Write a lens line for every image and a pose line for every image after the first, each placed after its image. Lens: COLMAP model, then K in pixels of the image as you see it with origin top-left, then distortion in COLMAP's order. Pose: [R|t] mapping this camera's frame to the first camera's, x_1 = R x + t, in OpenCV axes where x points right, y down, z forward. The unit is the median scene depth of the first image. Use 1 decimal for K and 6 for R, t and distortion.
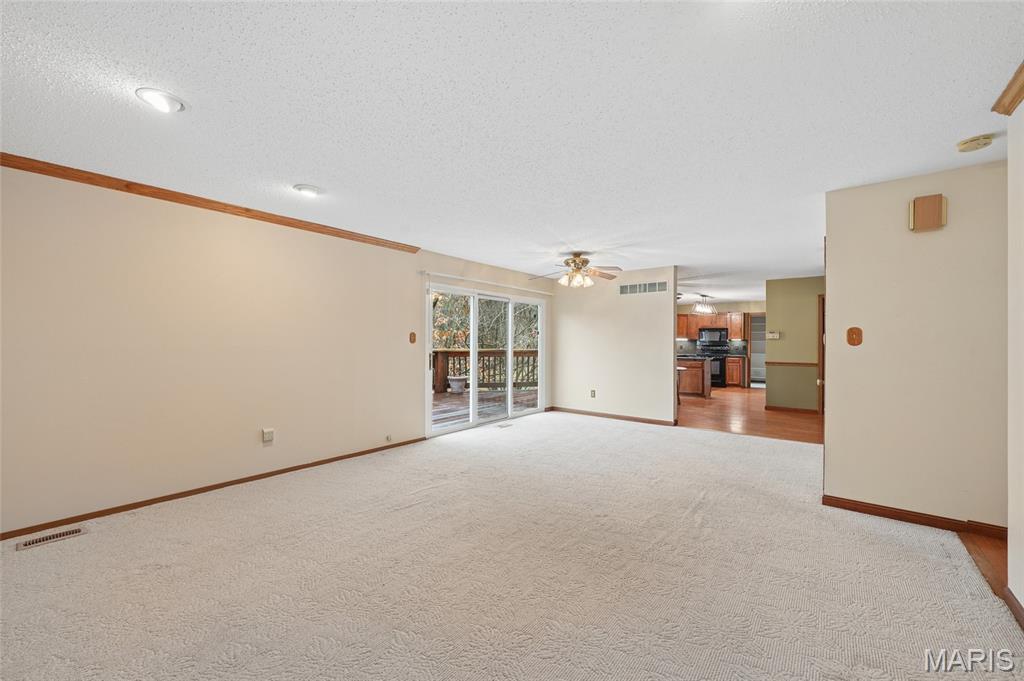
lens RADIAL K [[408.7, 0, 507.4], [0, 408.7, 342.8], [0, 0, 1]] dist [0.001179, 0.000079]
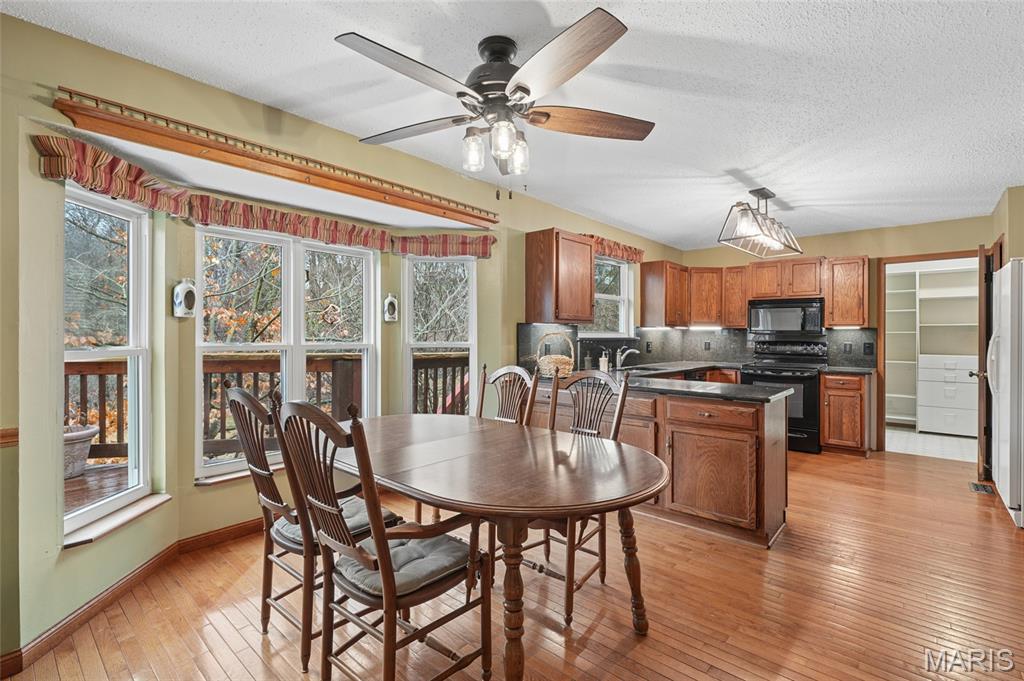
lens RADIAL K [[483.9, 0, 503.9], [0, 483.9, 333.4], [0, 0, 1]] dist [0.000761, -0.000680]
pose [[0.999151, -0.001052, -0.041189, 0.252661], [0.000793, 0.999980, -0.006289, 0.000447], [0.041194, 0.006251, 0.999132, 0.525234]]
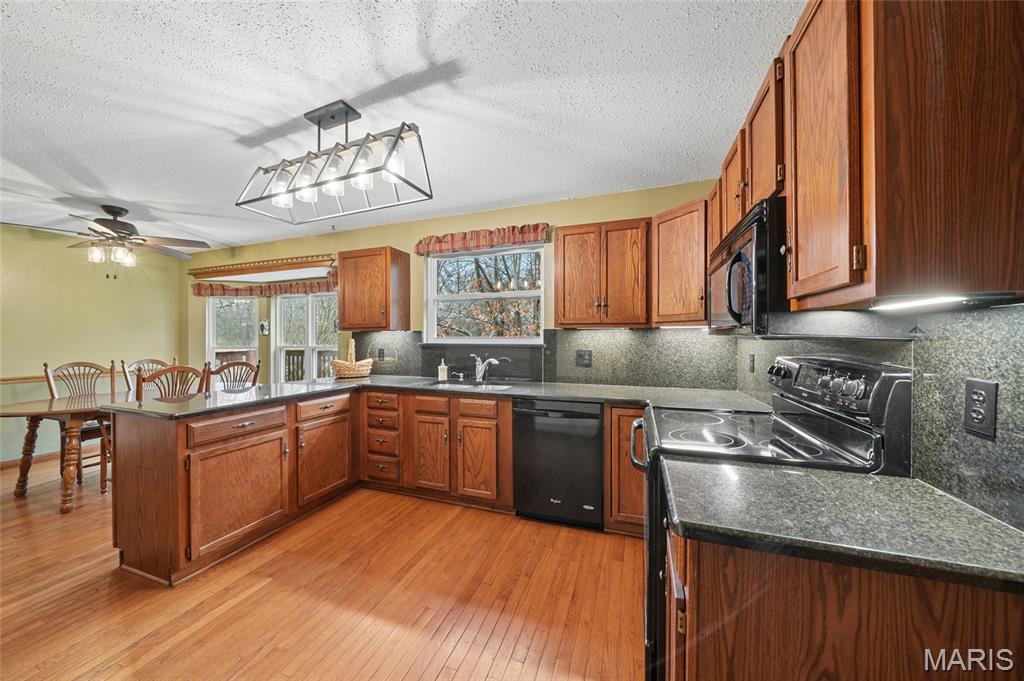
lens RADIAL K [[347.2, 0, 514.2], [0, 347.2, 341.3], [0, 0, 1]] dist [-0.013607, -0.000169]
pose [[0.331441, 0.007422, -0.943447, 0.601951], [0.006924, 0.999923, 0.010299, -0.003032], [0.943450, -0.009946, 0.331364, 0.911578]]
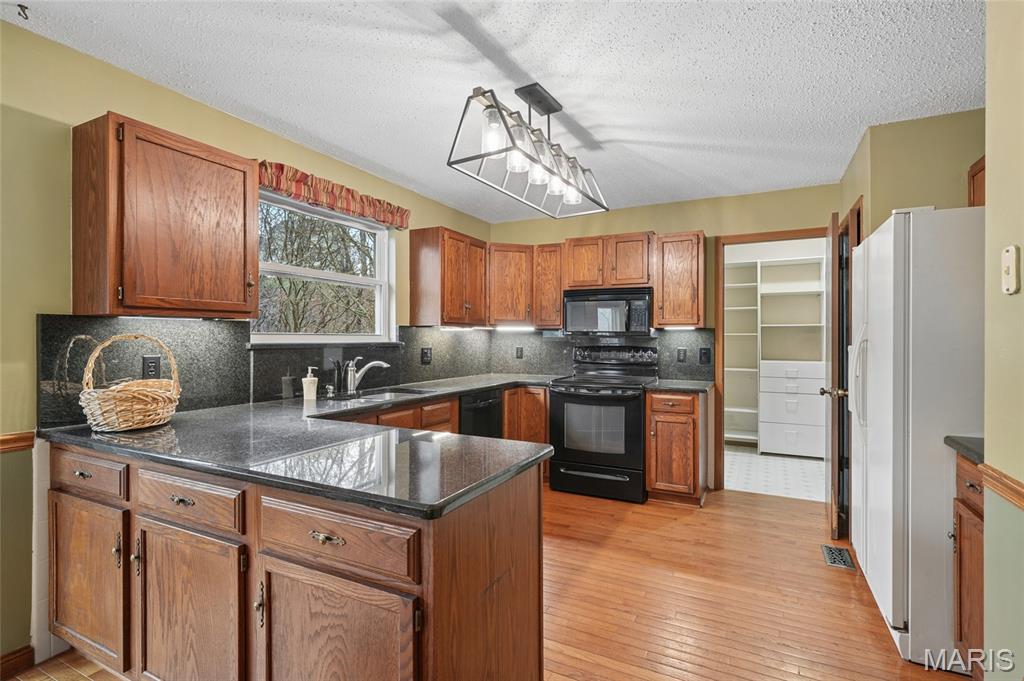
lens RADIAL K [[483.9, 0, 522.9], [0, 483.9, 335.4], [0, 0, 1]] dist [0.000761, -0.000680]
pose [[0.976917, -0.001651, 0.213613, 0.374899], [0.003050, 0.999976, -0.006219, -0.000540], [-0.213598, 0.006727, 0.976899, 0.683380]]
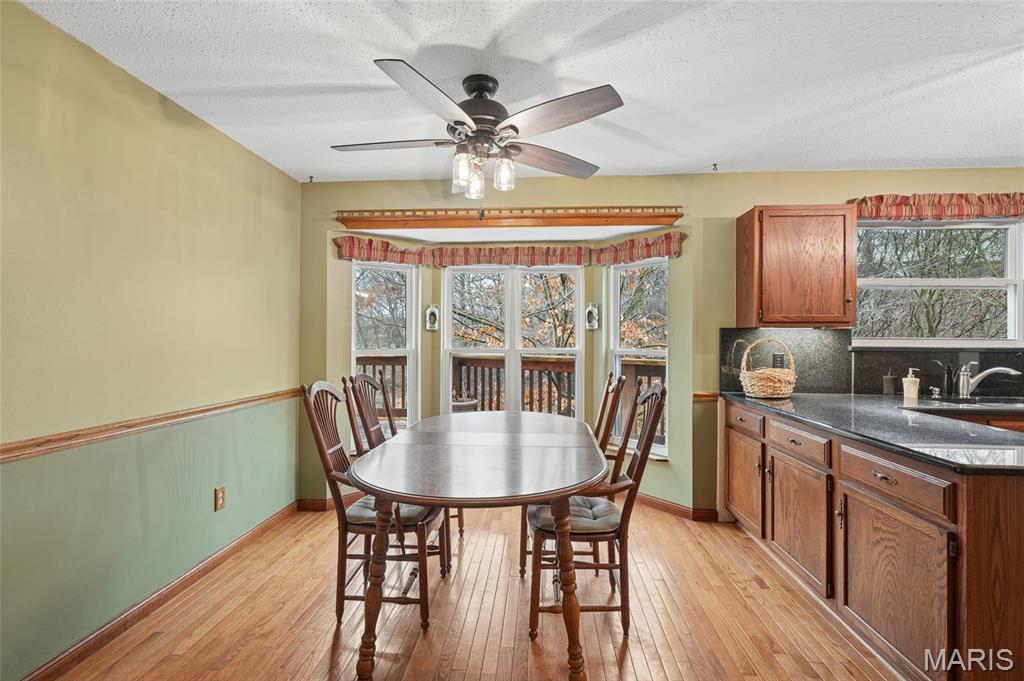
lens RADIAL K [[466.2, 0, 501.1], [0, 466.2, 341.1], [0, 0, 1]] dist [0.003693, -0.001275]
pose [[0.552796, 0.002012, -0.833314, 0.413755], [-0.006096, 0.999980, -0.001629, 0.000068], [0.833294, 0.005981, 0.552797, 0.607965]]
